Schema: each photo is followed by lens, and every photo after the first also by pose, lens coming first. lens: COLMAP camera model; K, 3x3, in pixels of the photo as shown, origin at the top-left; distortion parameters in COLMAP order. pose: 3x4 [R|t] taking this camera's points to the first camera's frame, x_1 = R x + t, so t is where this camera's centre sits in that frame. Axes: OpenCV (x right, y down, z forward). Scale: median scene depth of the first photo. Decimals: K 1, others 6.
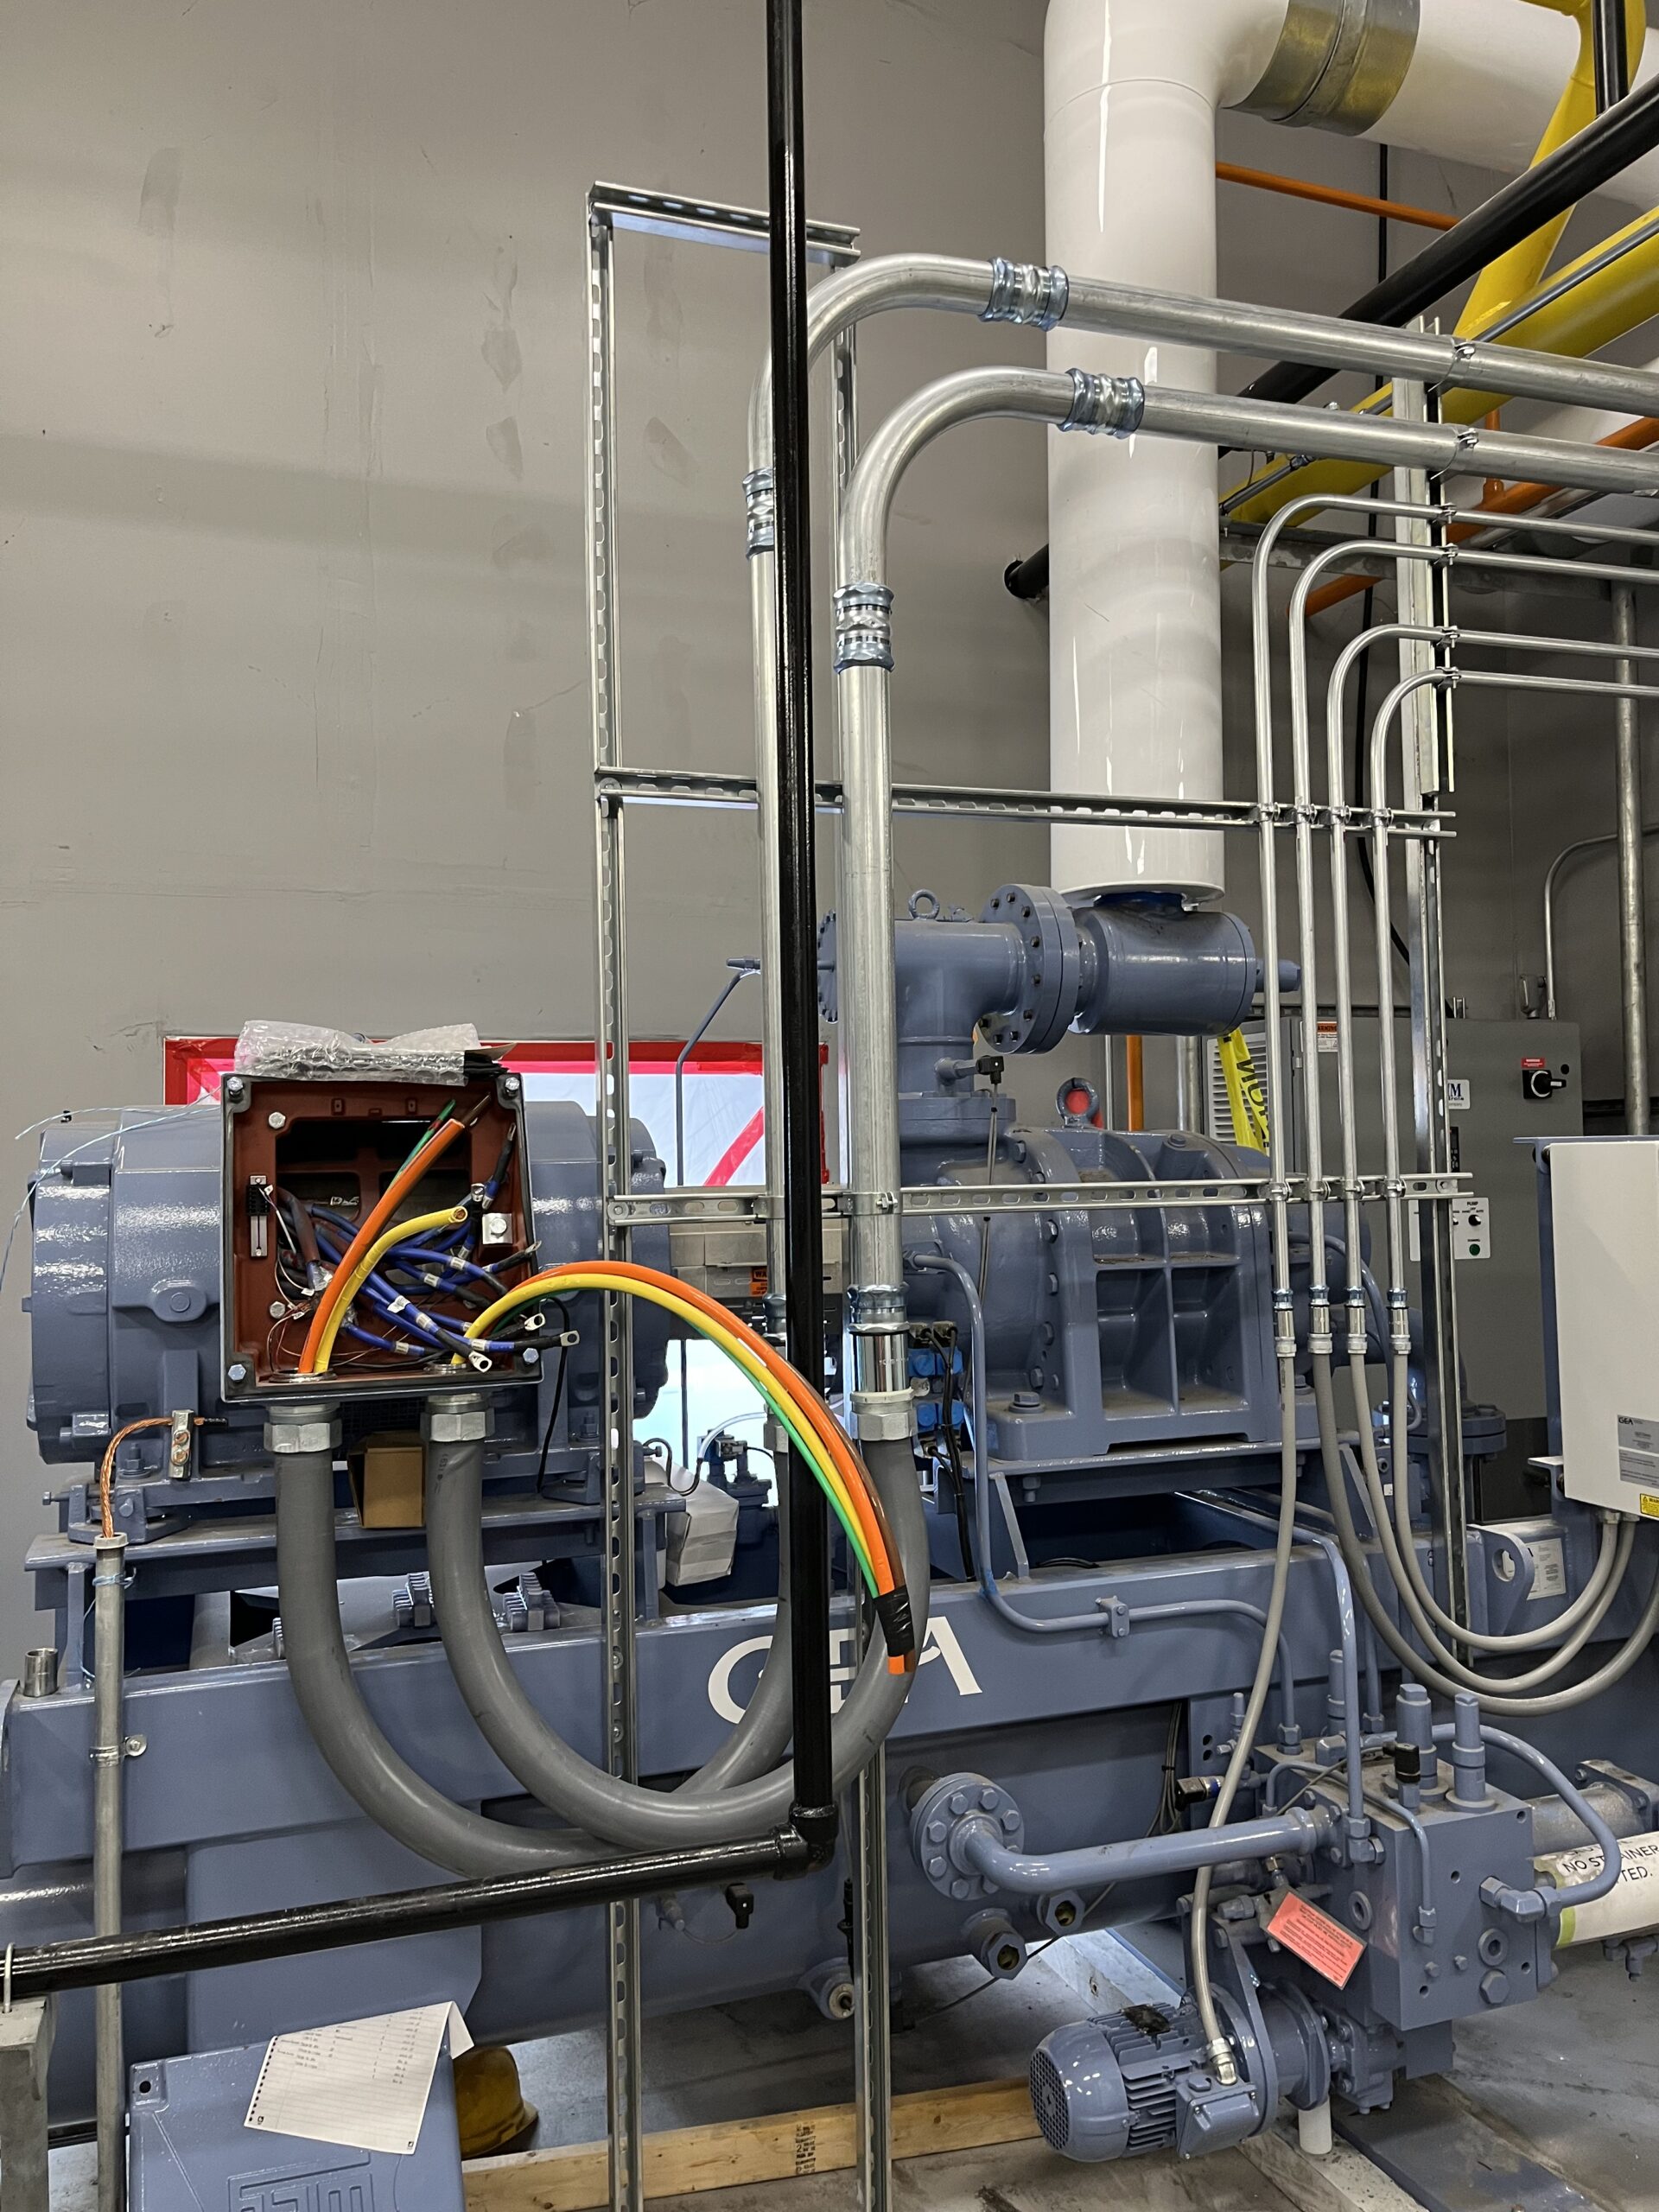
lens RADIAL K [[1674.5, 0, 831.2], [0, 1674.5, 1096.8], [0, 0, 1]] dist [0.049522, 0.003543]
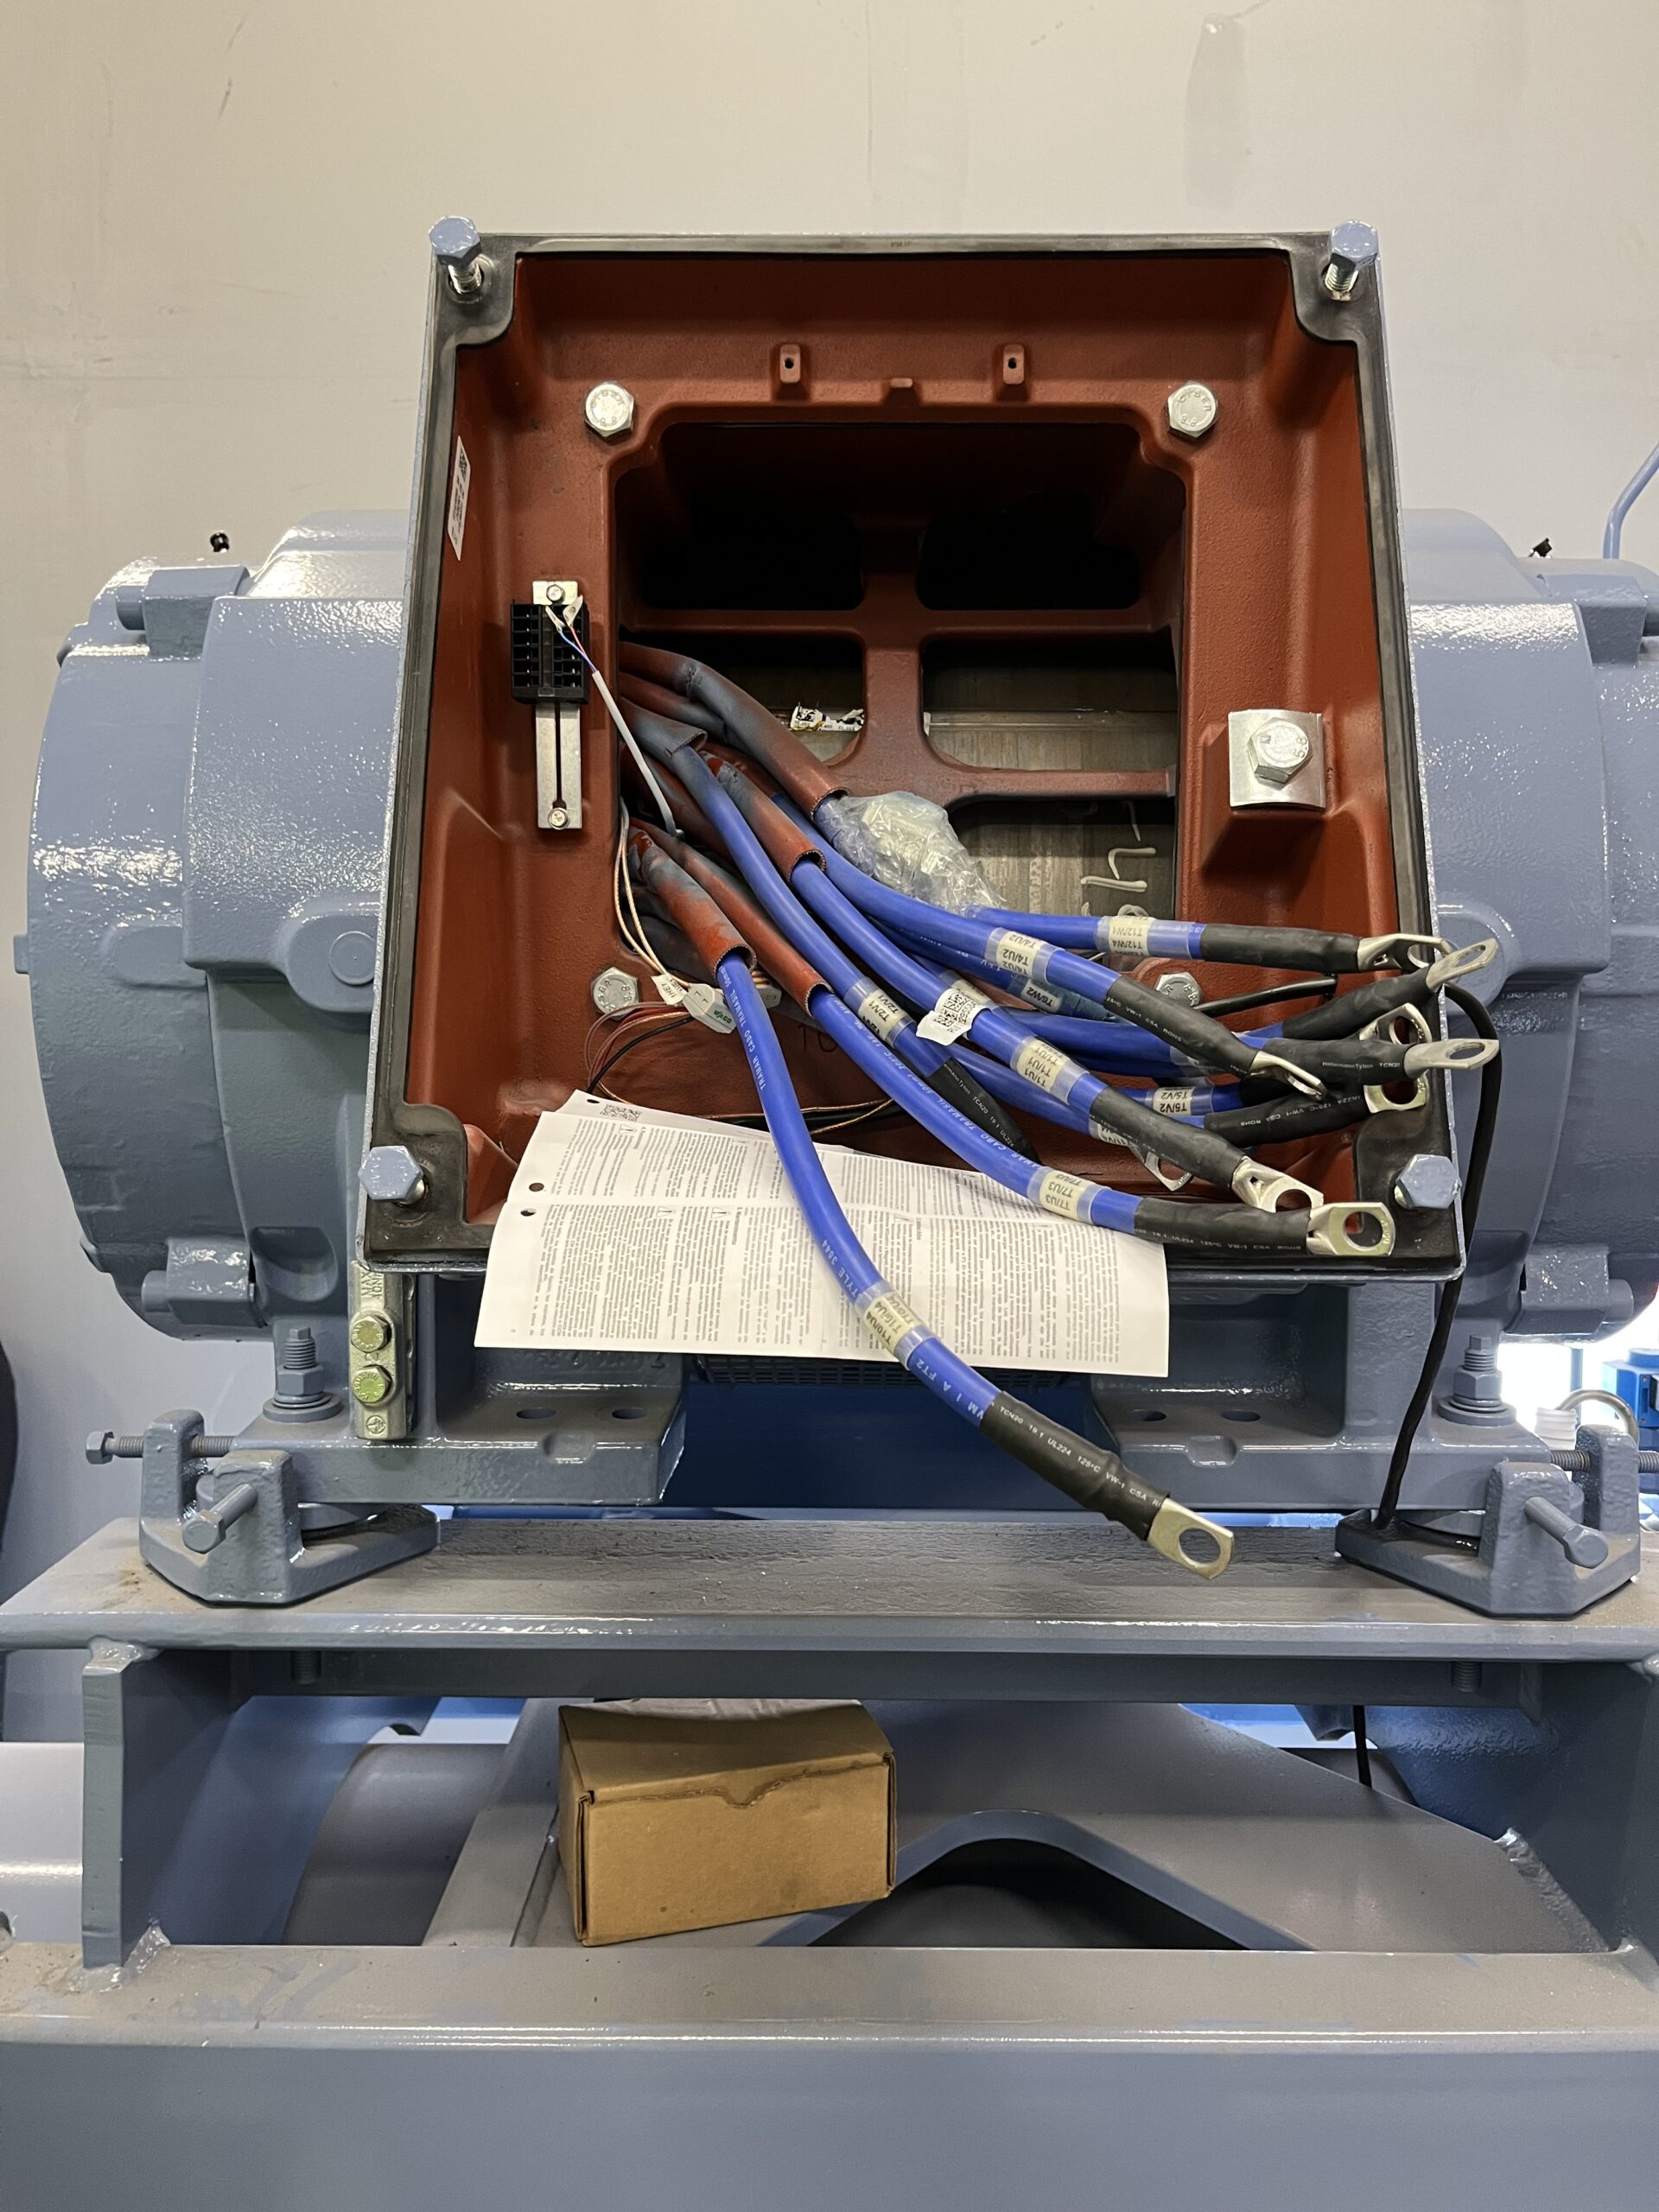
lens RADIAL K [[1674.5, 0, 828.7], [0, 1674.5, 1103.1], [0, 0, 1]] dist [0.049522, 0.003543]
pose [[0.939006, 0.051261, -0.340059, -0.172436], [-0.009209, 0.992222, 0.124140, 0.106418], [0.343777, -0.113436, 0.932175, 0.698950]]
